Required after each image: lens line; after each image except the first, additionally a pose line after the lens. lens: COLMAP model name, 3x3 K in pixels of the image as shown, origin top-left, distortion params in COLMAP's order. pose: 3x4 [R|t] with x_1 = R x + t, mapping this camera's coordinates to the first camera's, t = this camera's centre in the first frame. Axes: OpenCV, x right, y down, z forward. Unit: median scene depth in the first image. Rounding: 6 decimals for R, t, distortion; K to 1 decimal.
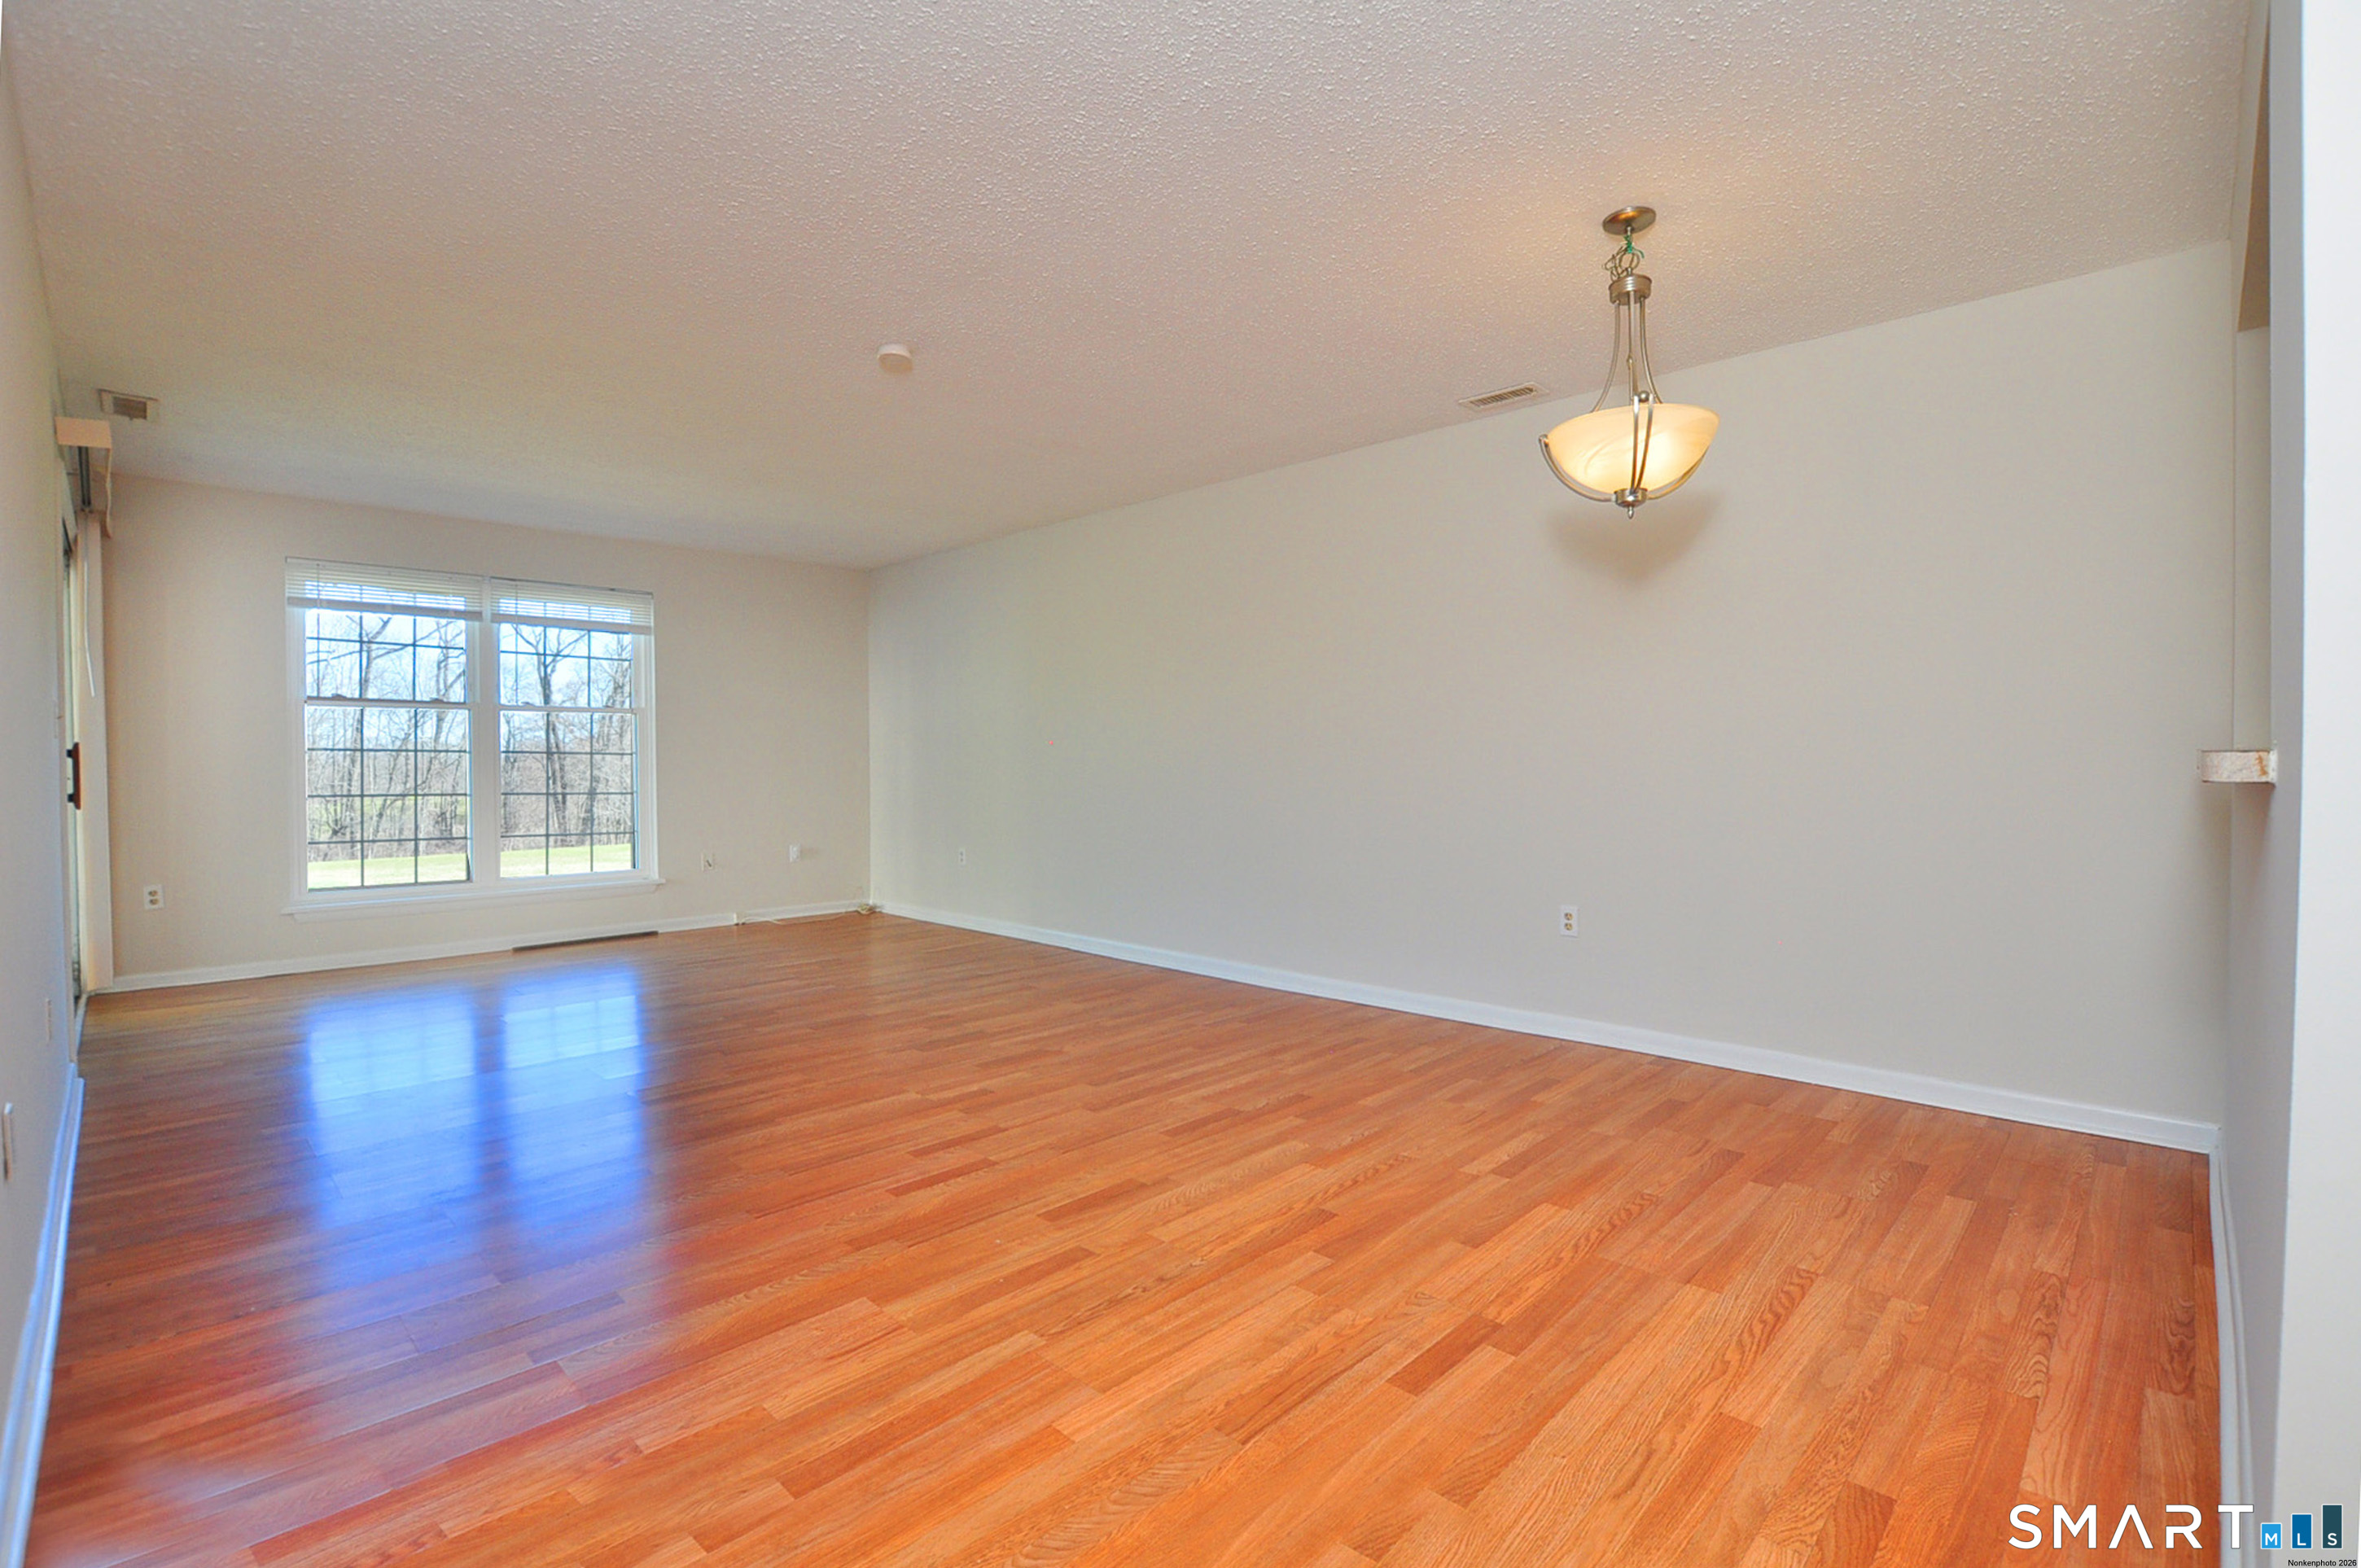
lens RADIAL K [[1051.2, 0, 1169.9], [0, 1051.2, 777.0], [0, 0, 1]] dist [-0.025875, -0.000300]
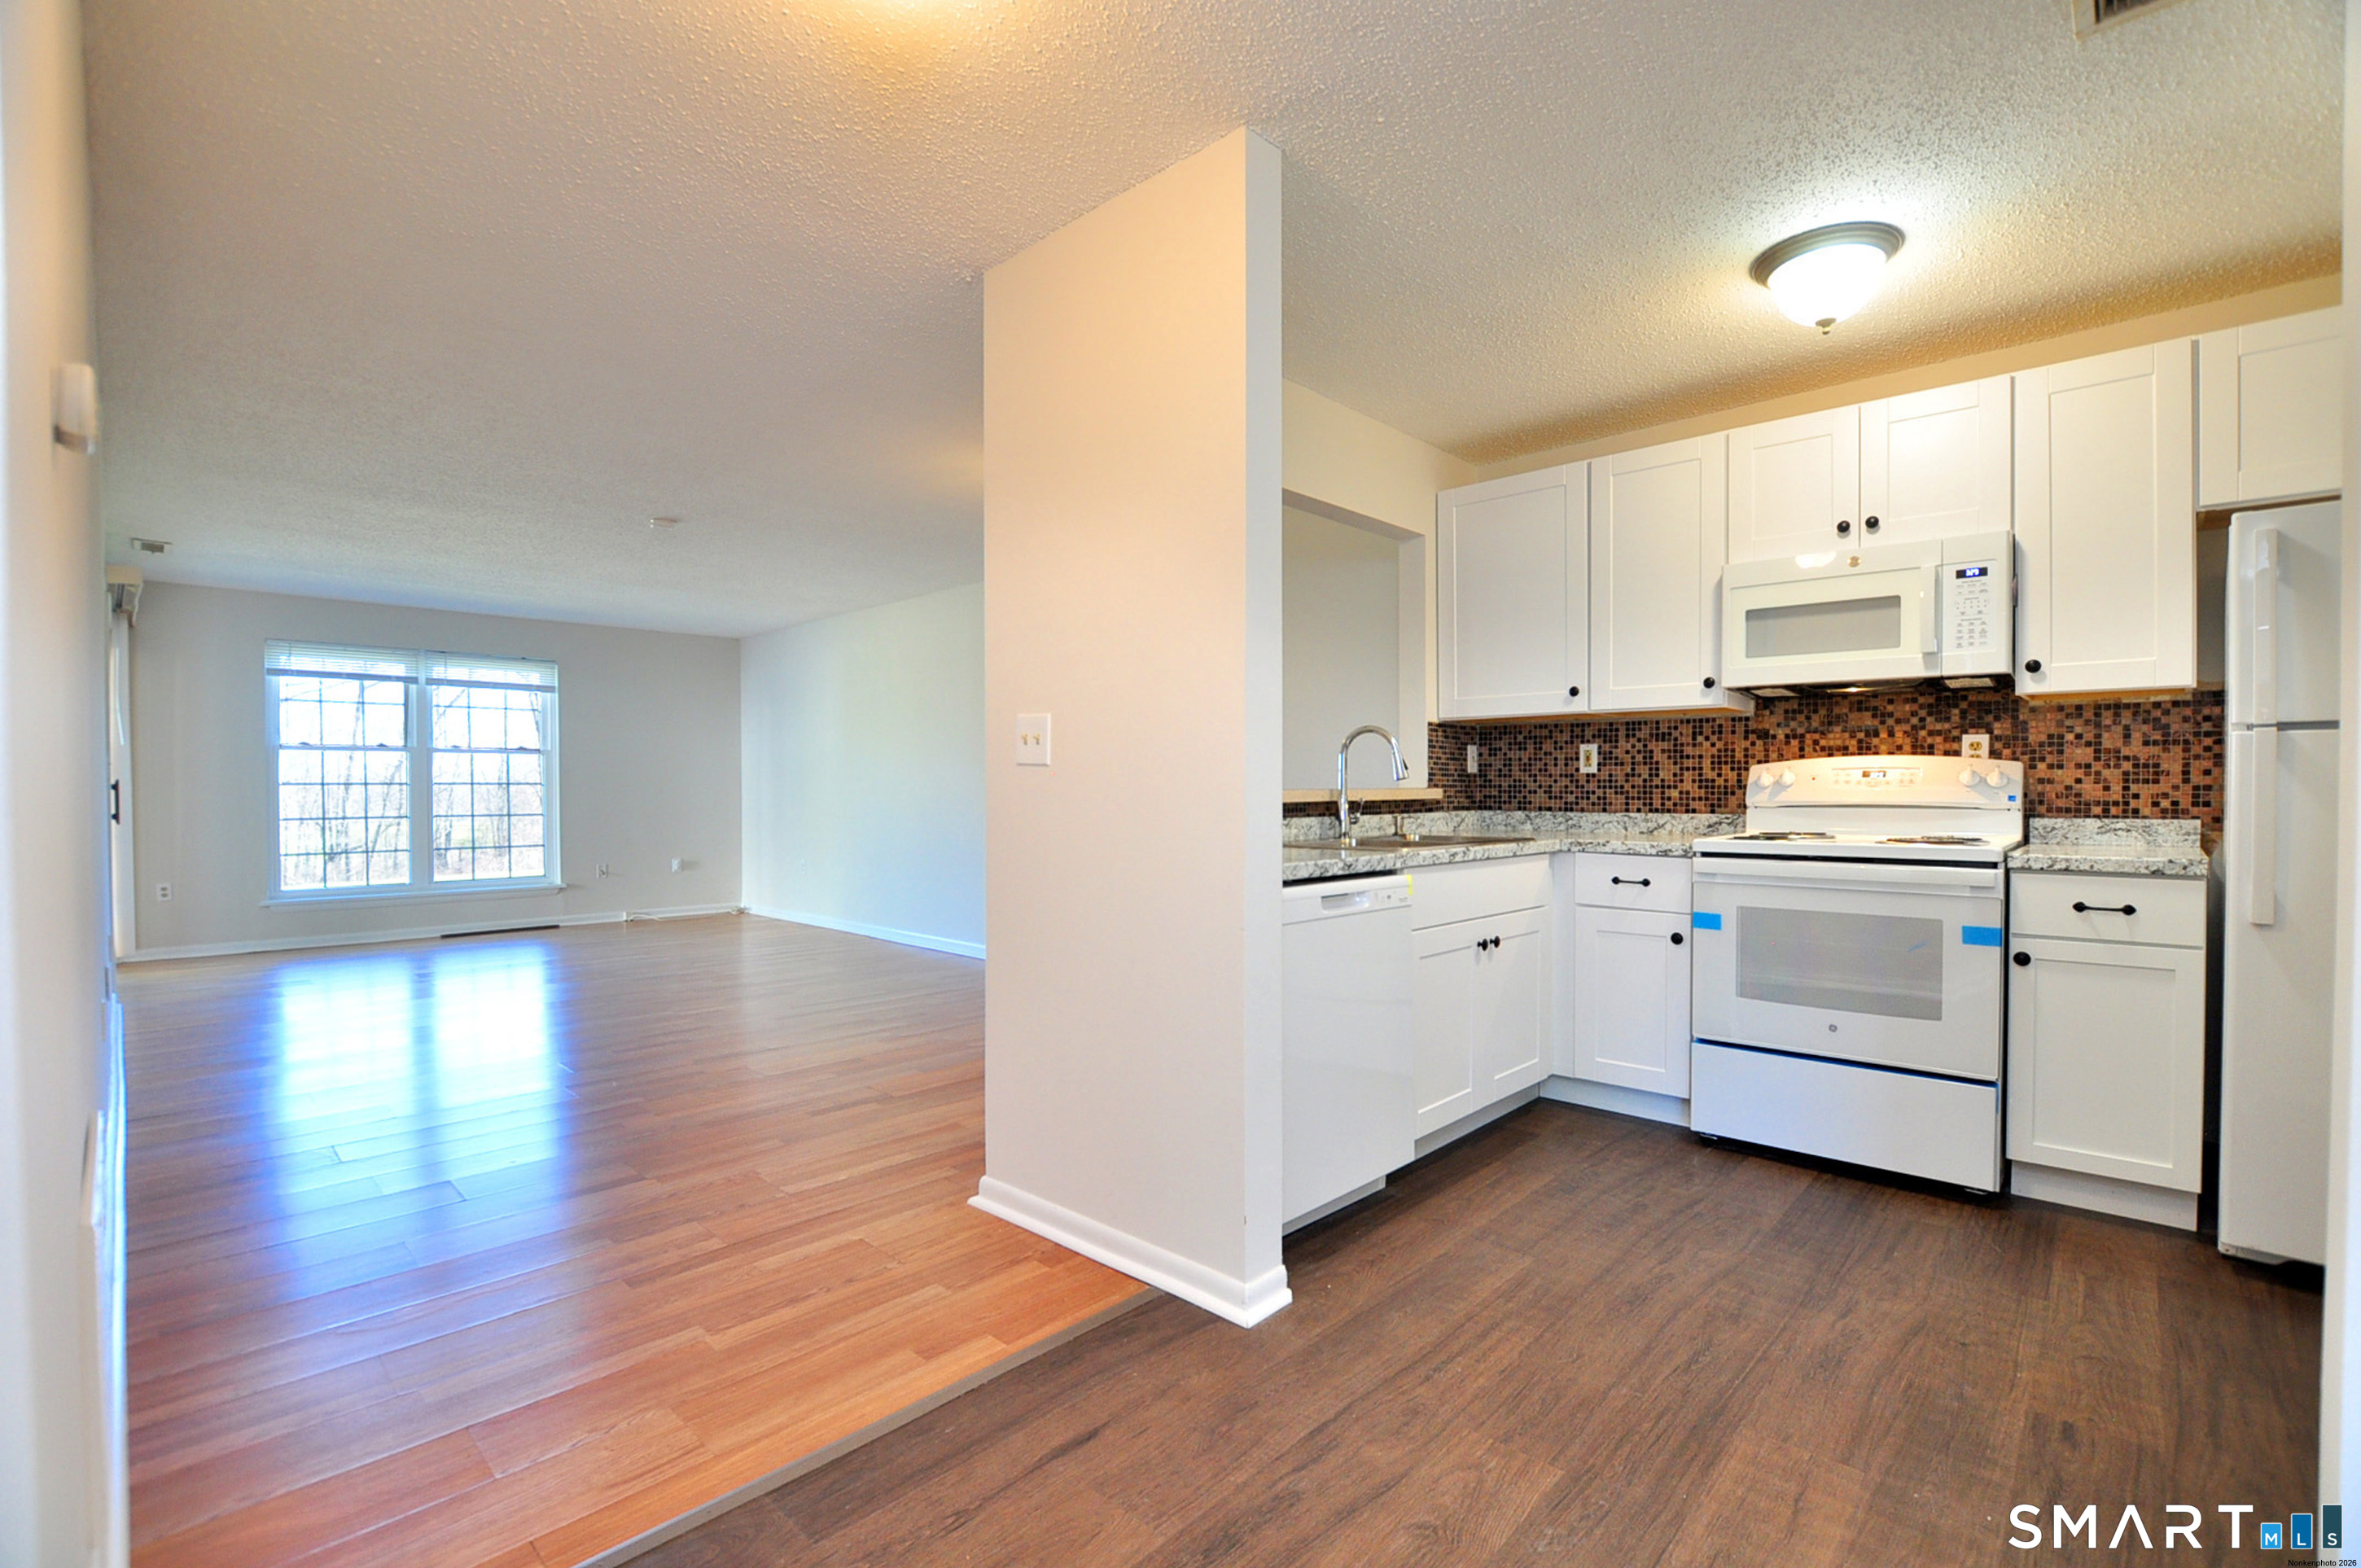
lens RADIAL K [[1032.5, 0, 1168.8], [0, 1032.5, 796.3], [0, 0, 1]] dist [-0.025691, -0.000184]
pose [[0.999939, 0.001997, 0.010830, 0.428869], [-0.001893, 0.999952, -0.009618, 0.001940], [-0.010849, 0.009597, 0.999895, -0.462026]]
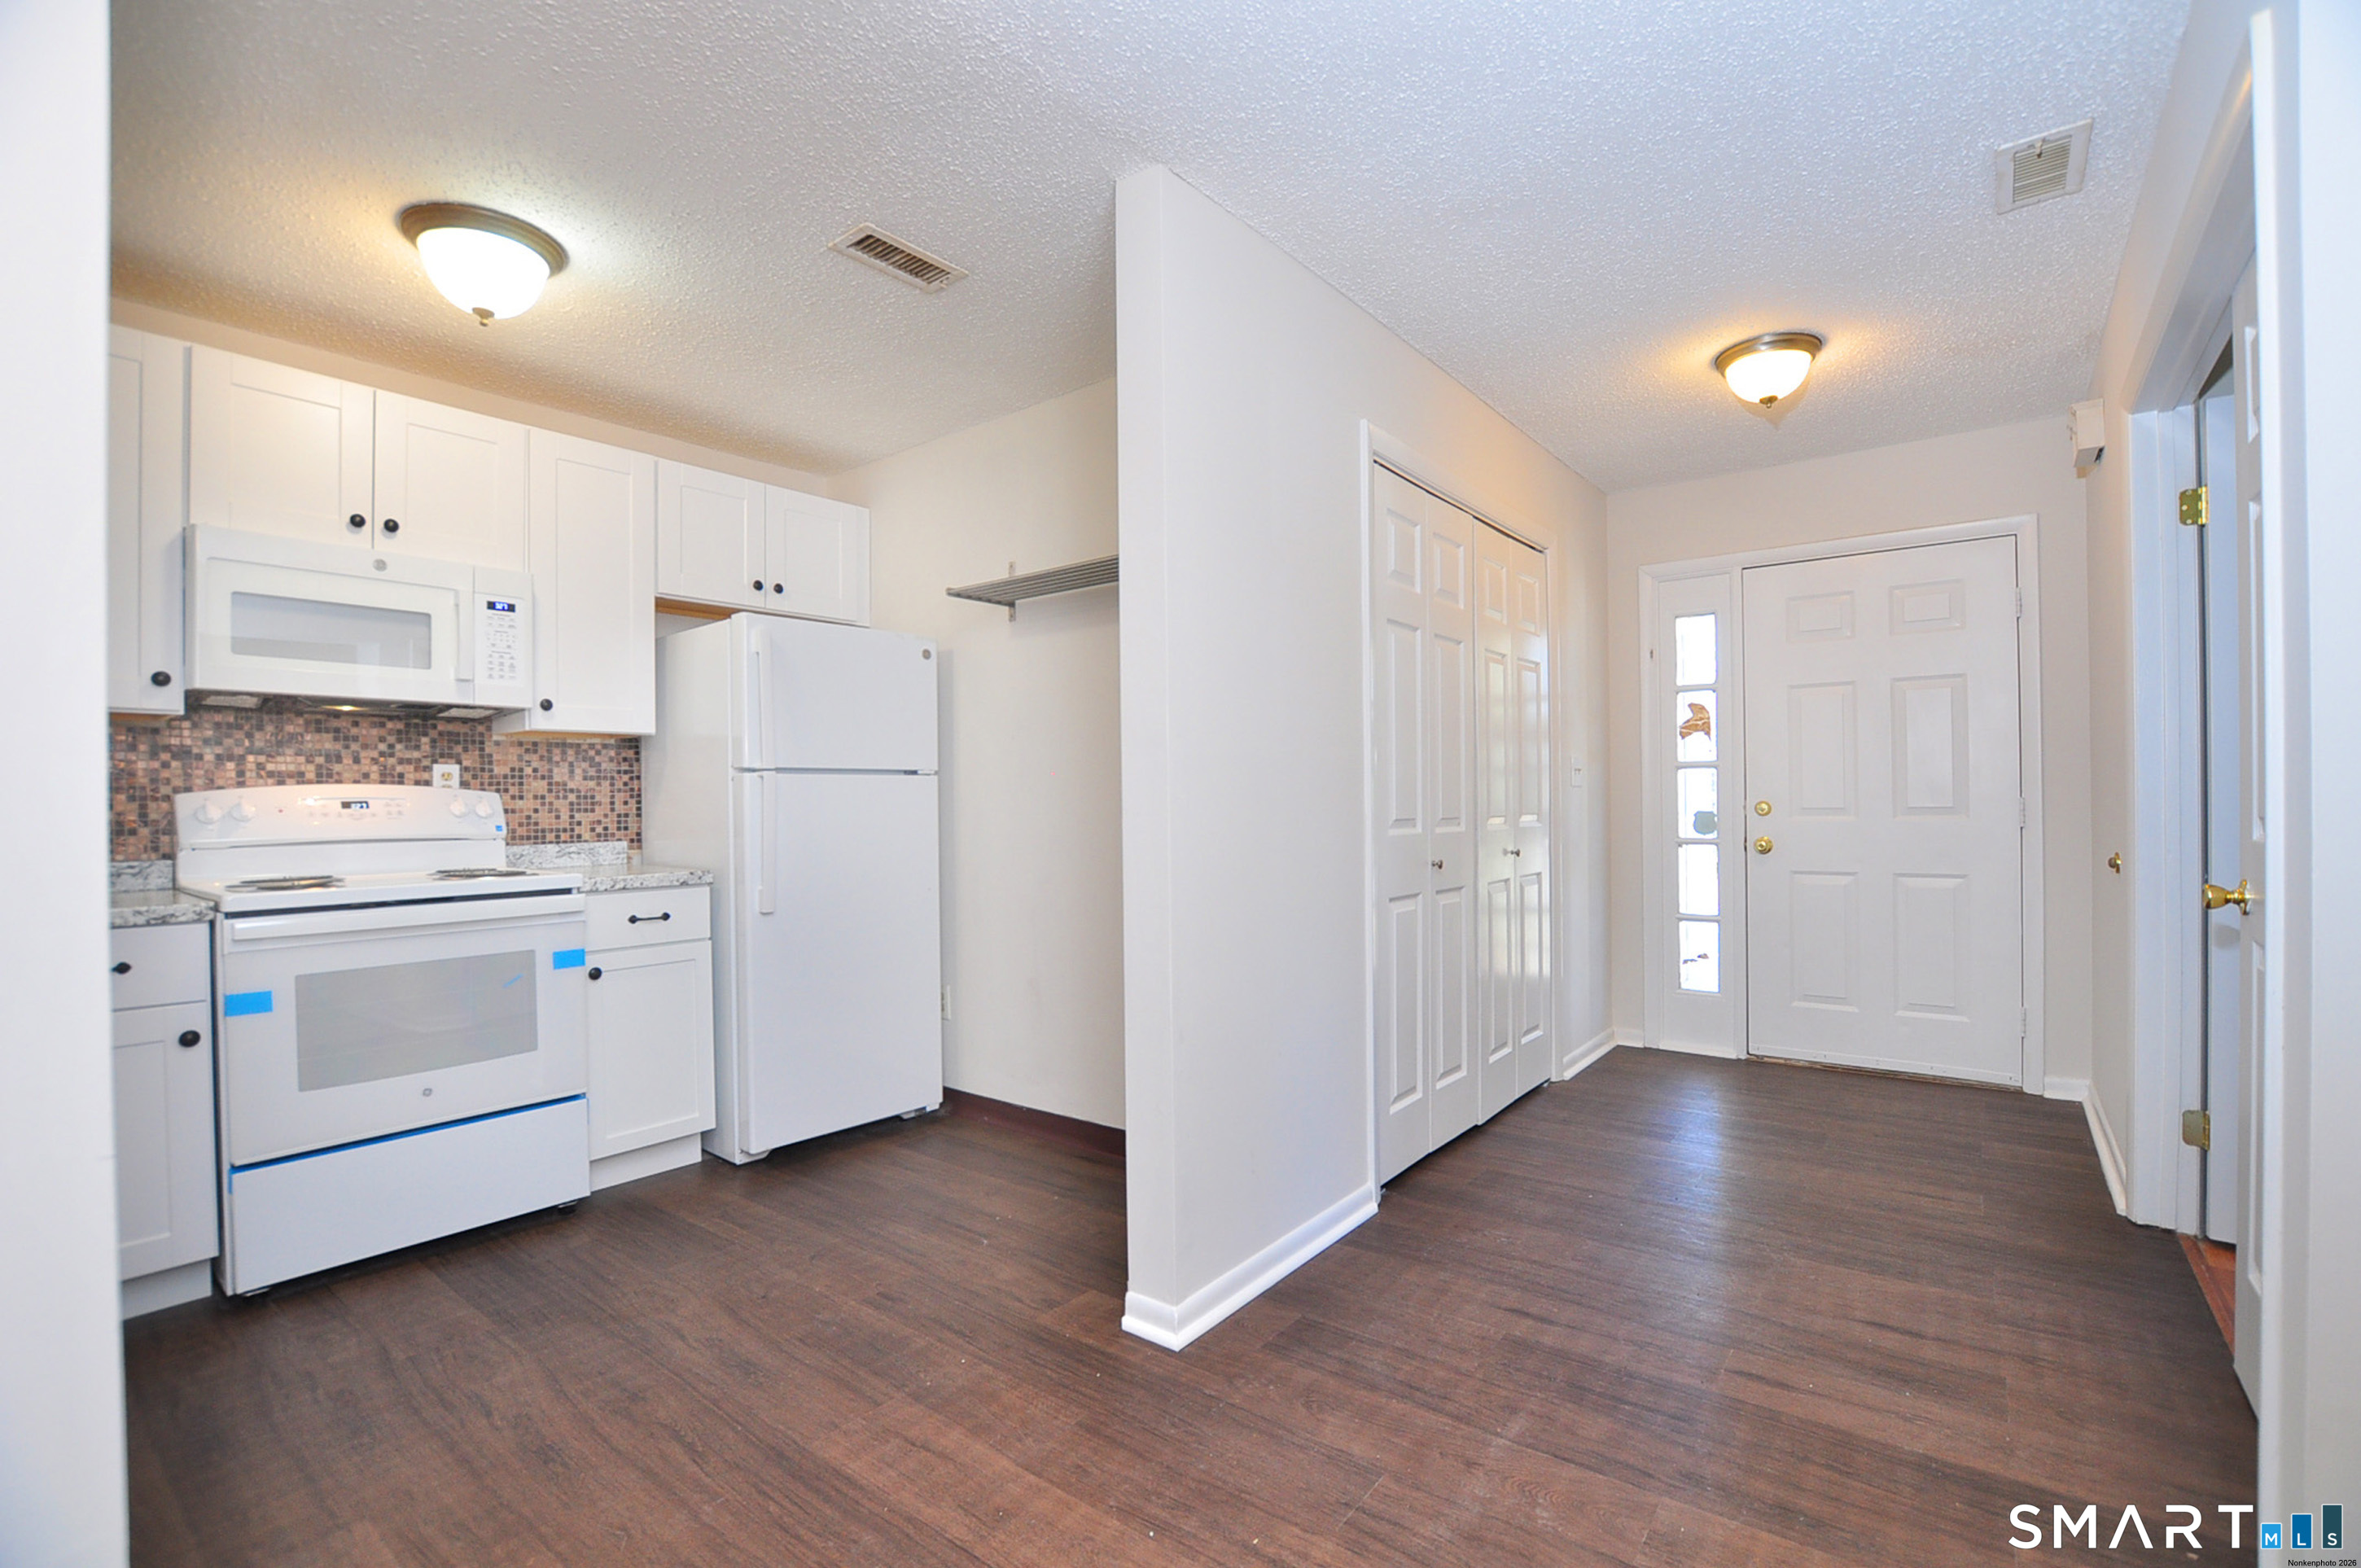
lens RADIAL K [[1037.2, 0, 1202.9], [0, 1037.2, 802.1], [0, 0, 1]] dist [-0.026630, 0.000045]
pose [[-0.119765, 0.001456, 0.992801, 0.199277], [0.031571, 0.999499, 0.002343, -0.010753], [-0.992300, 0.031625, -0.119751, -0.134981]]
